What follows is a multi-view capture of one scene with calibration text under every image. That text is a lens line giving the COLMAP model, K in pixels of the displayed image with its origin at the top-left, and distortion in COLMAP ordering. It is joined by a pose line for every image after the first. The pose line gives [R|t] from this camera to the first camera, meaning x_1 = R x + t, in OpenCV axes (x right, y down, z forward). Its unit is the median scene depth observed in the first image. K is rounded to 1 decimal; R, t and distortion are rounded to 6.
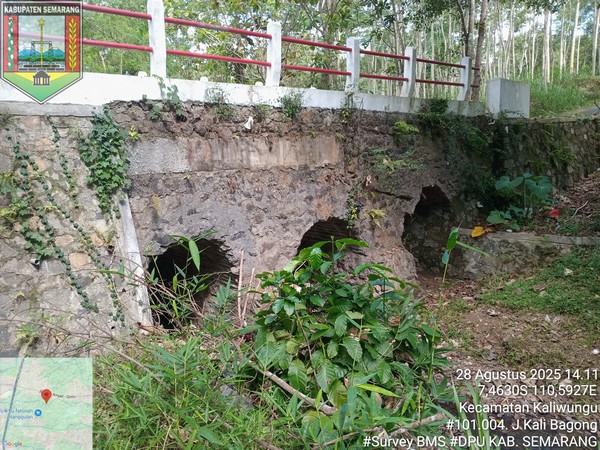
lens RADIAL K [[446.0, 0, 300.0], [0, 446.0, 225.0], [0, 0, 1]] dist [0.064086, -0.123402]
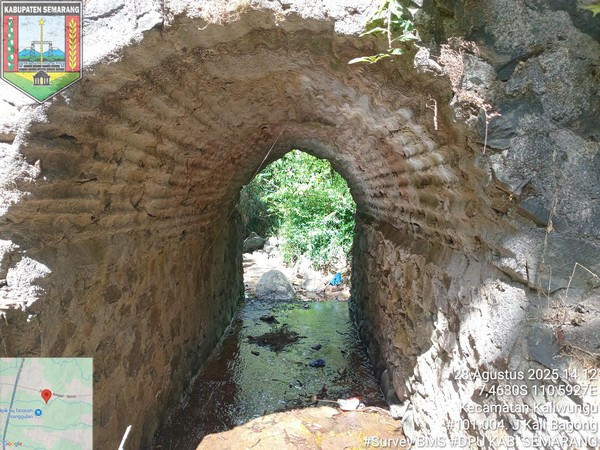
lens RADIAL K [[446.0, 0, 300.0], [0, 446.0, 225.0], [0, 0, 1]] dist [0.064086, -0.123402]
pose [[0.746248, 0.108901, -0.656700, 0.220770], [-0.155855, 0.987690, -0.013318, 0.070976], [0.647166, 0.112289, 0.754034, 0.962144]]
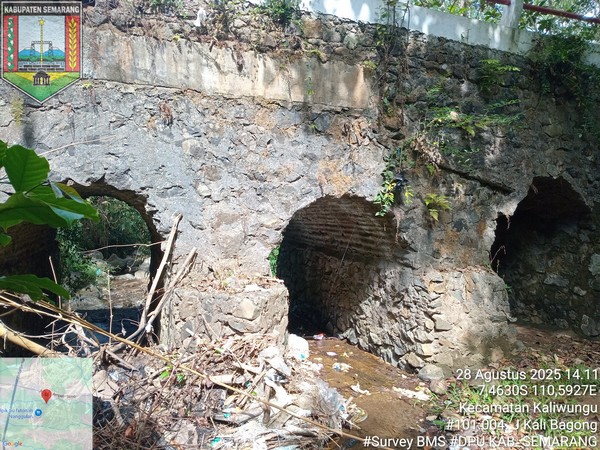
lens RADIAL K [[446.0, 0, 300.0], [0, 446.0, 225.0], [0, 0, 1]] dist [0.064086, -0.123402]
pose [[0.938122, 0.076804, -0.337680, 0.239875], [-0.118302, 0.987510, -0.104056, 0.108572], [0.325471, 0.137565, 0.935491, 0.423040]]
